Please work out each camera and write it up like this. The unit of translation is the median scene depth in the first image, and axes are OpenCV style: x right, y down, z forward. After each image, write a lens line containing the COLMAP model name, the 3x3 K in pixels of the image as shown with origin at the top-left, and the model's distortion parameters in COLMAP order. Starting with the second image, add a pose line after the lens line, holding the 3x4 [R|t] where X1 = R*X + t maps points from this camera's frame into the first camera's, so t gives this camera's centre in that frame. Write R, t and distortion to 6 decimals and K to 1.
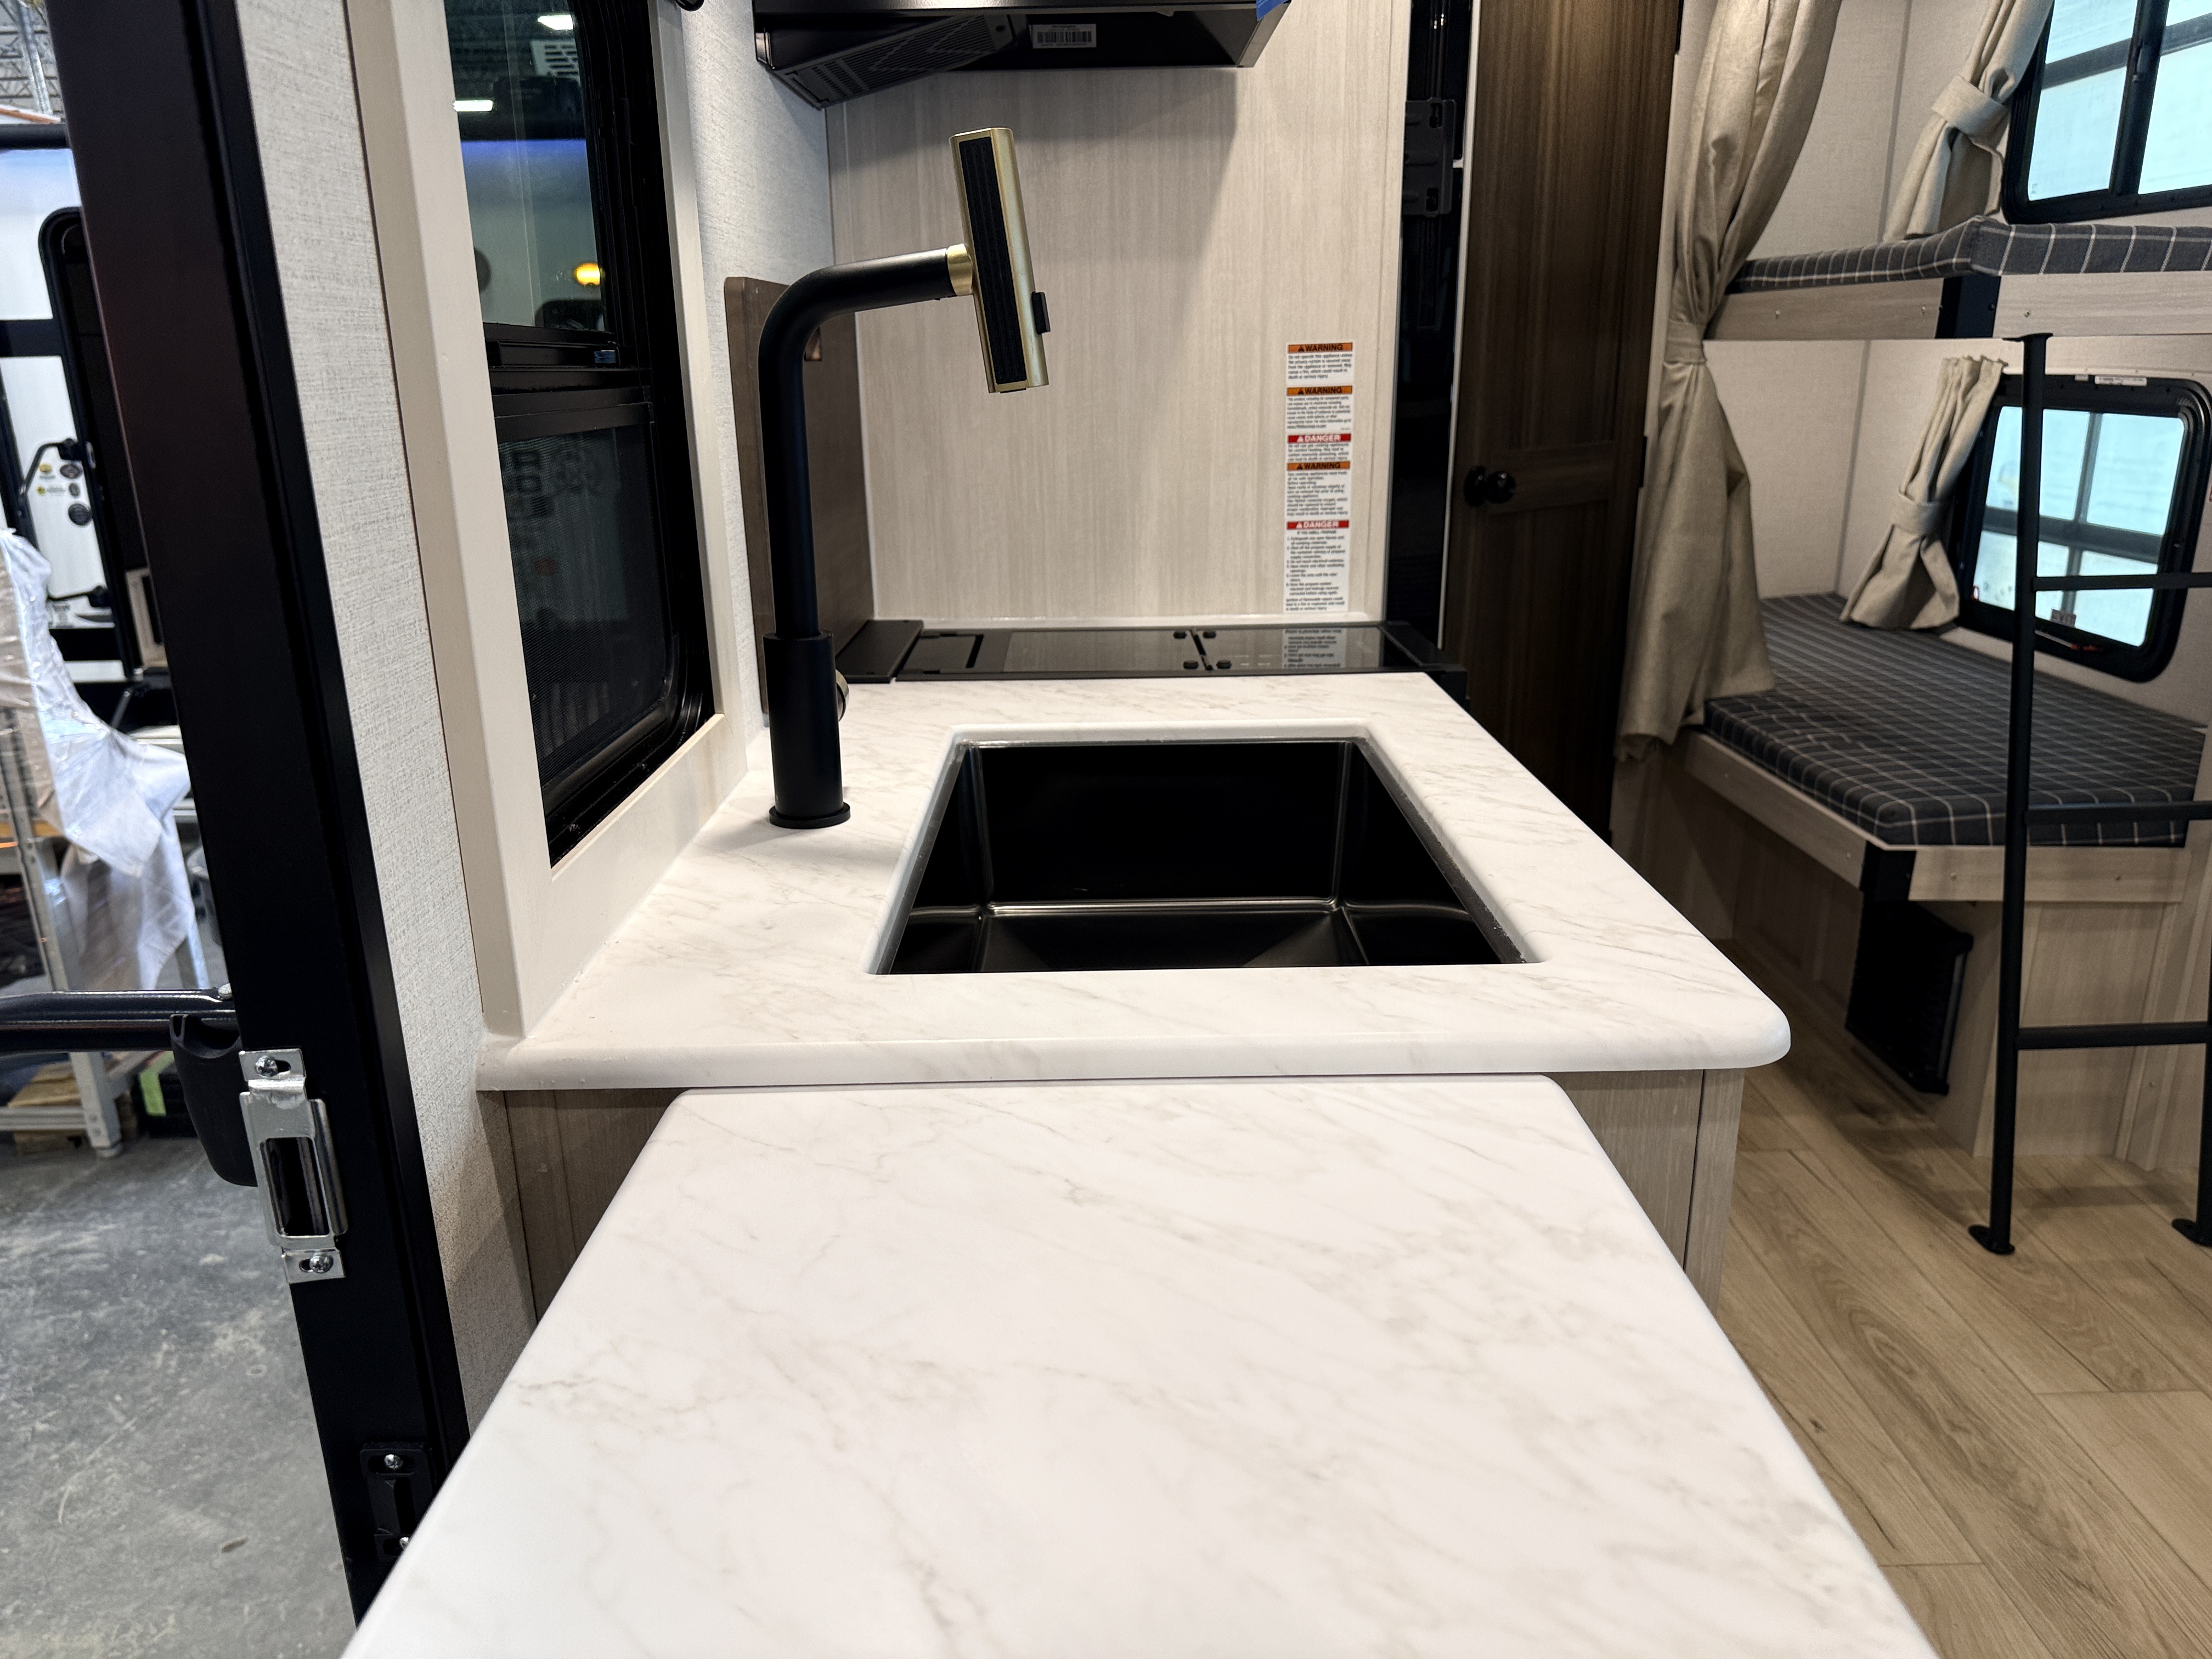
lens RADIAL K [[1560.4, 0, 1095.3], [0, 1560.4, 880.9], [0, 0, 1]] dist [0.038516, -0.051839]
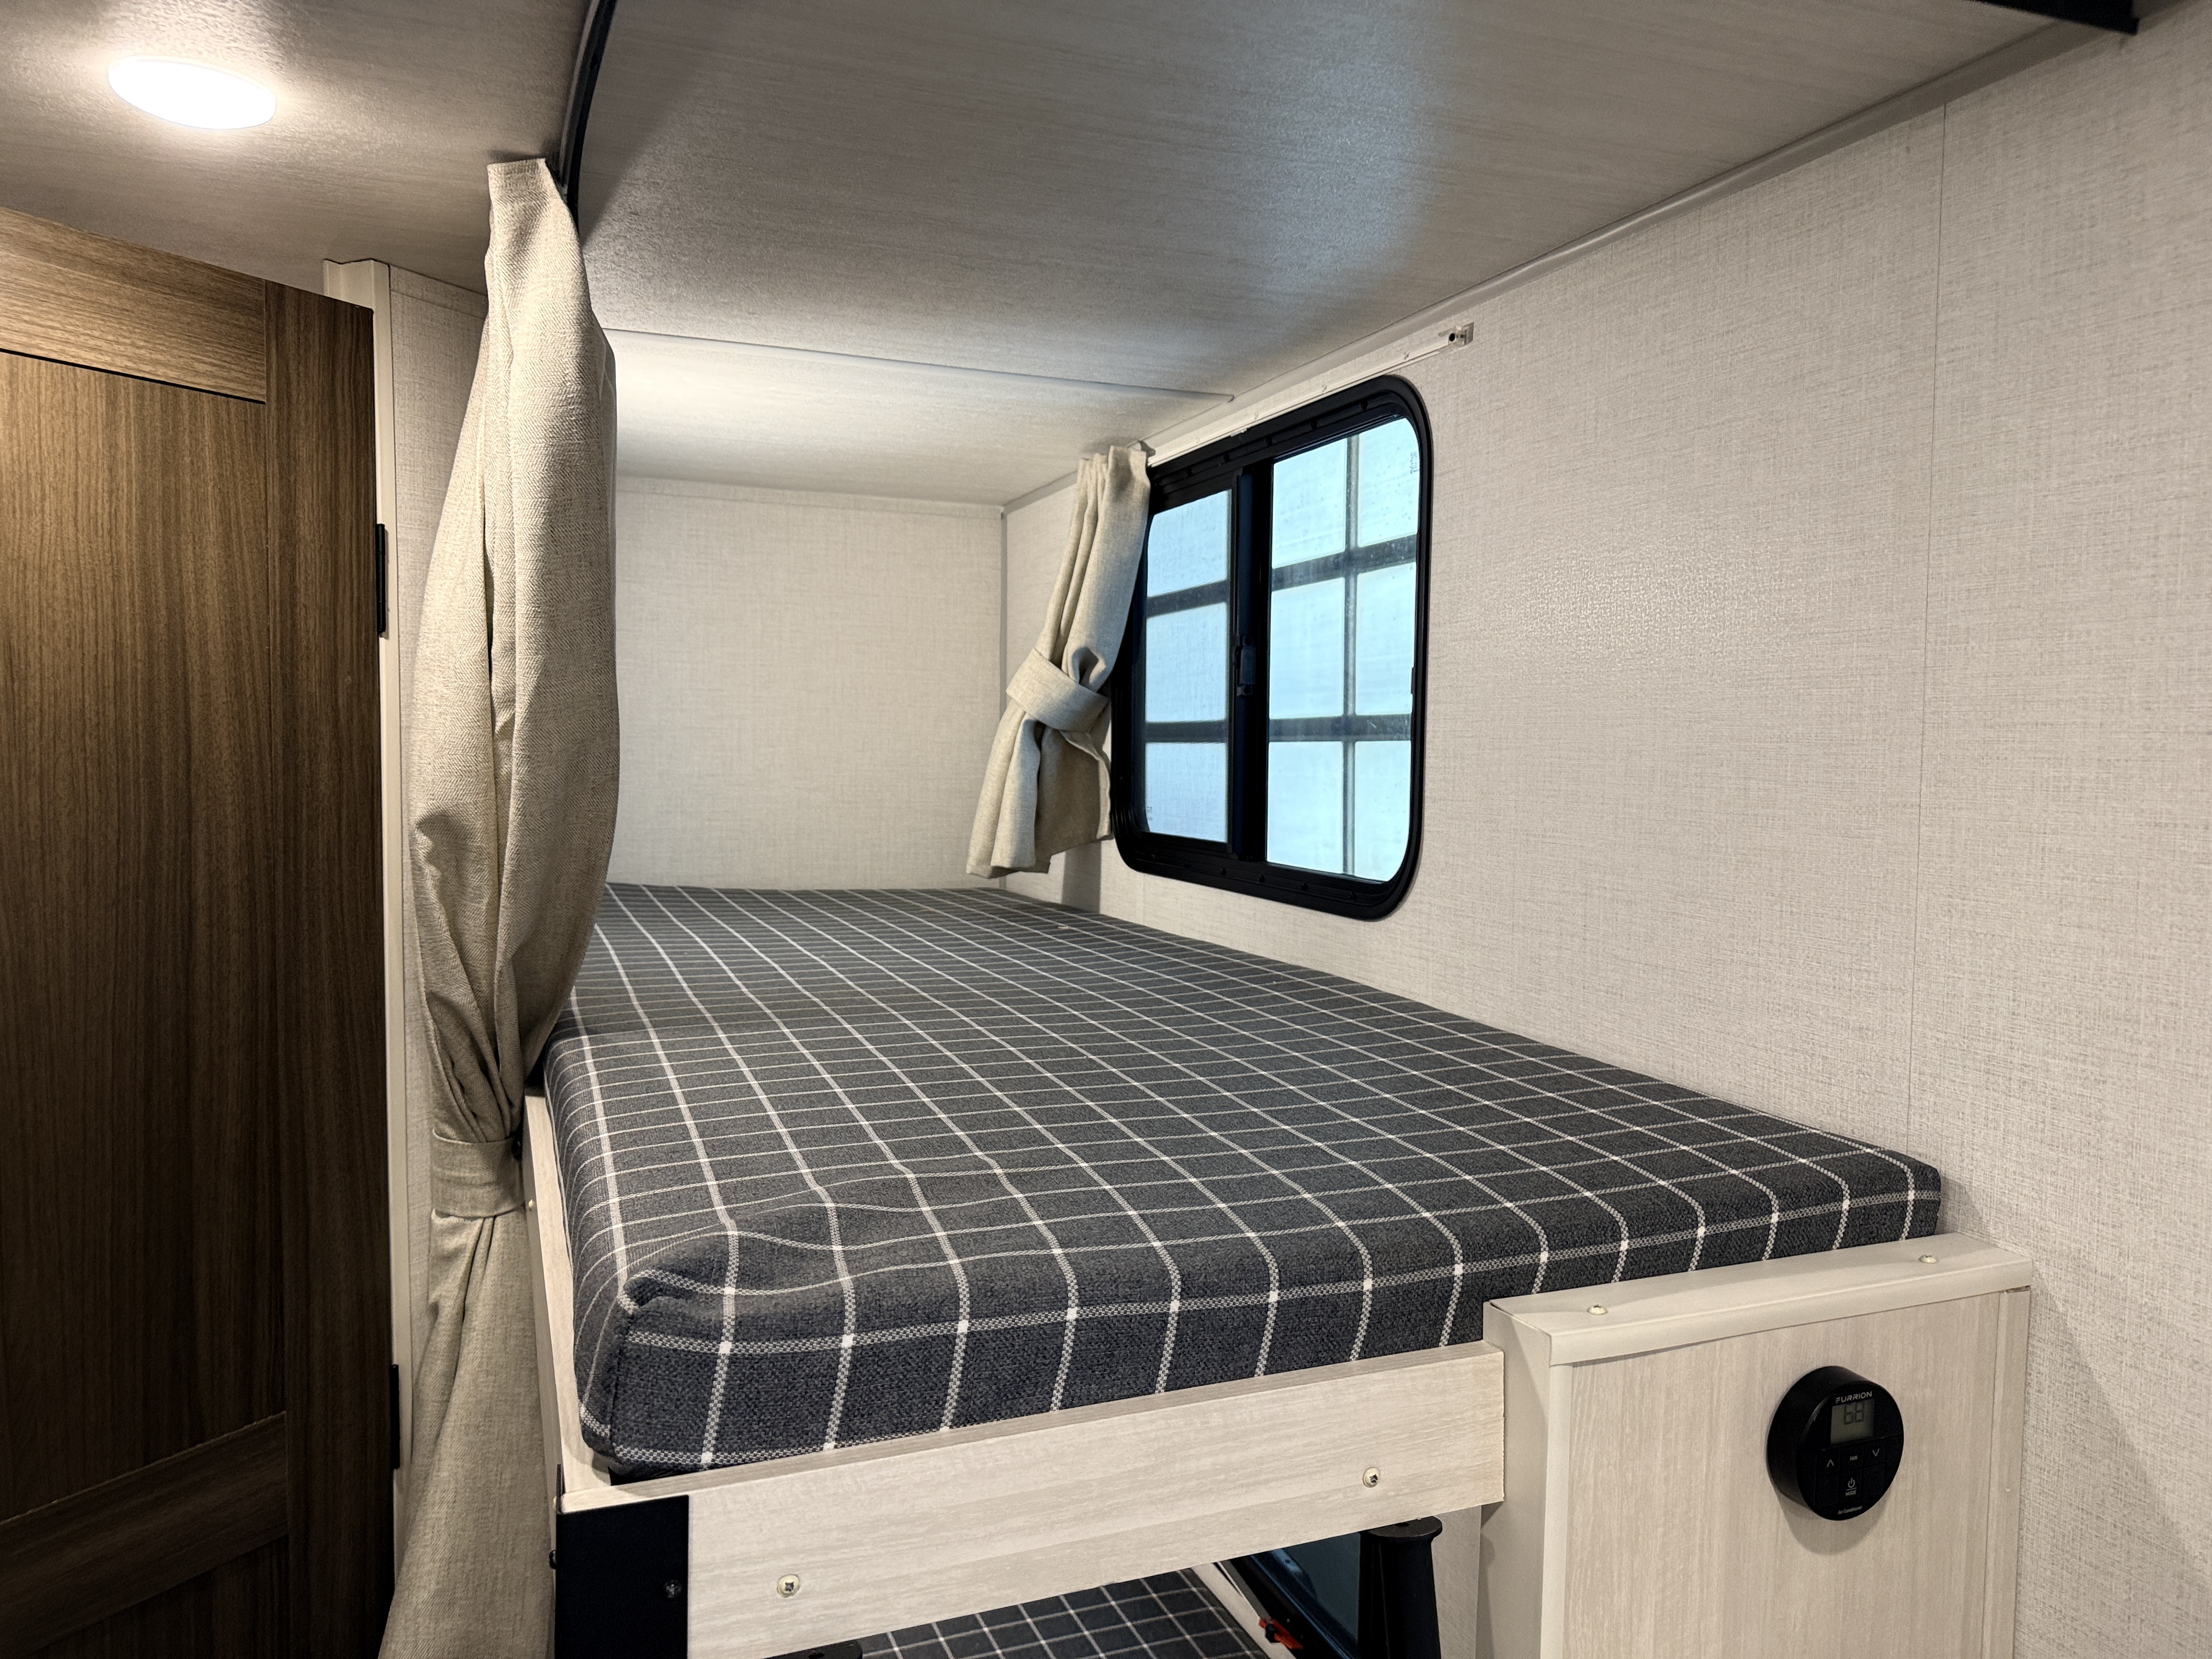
lens RADIAL K [[1560.4, 0, 1151.9], [0, 1560.4, 824.1], [0, 0, 1]] dist [0.038516, -0.051839]
pose [[0.922270, 0.003752, 0.386527, 0.346543], [0.101273, 0.962679, -0.250985, -0.274011], [-0.373043, 0.270621, 0.887470, 0.412819]]
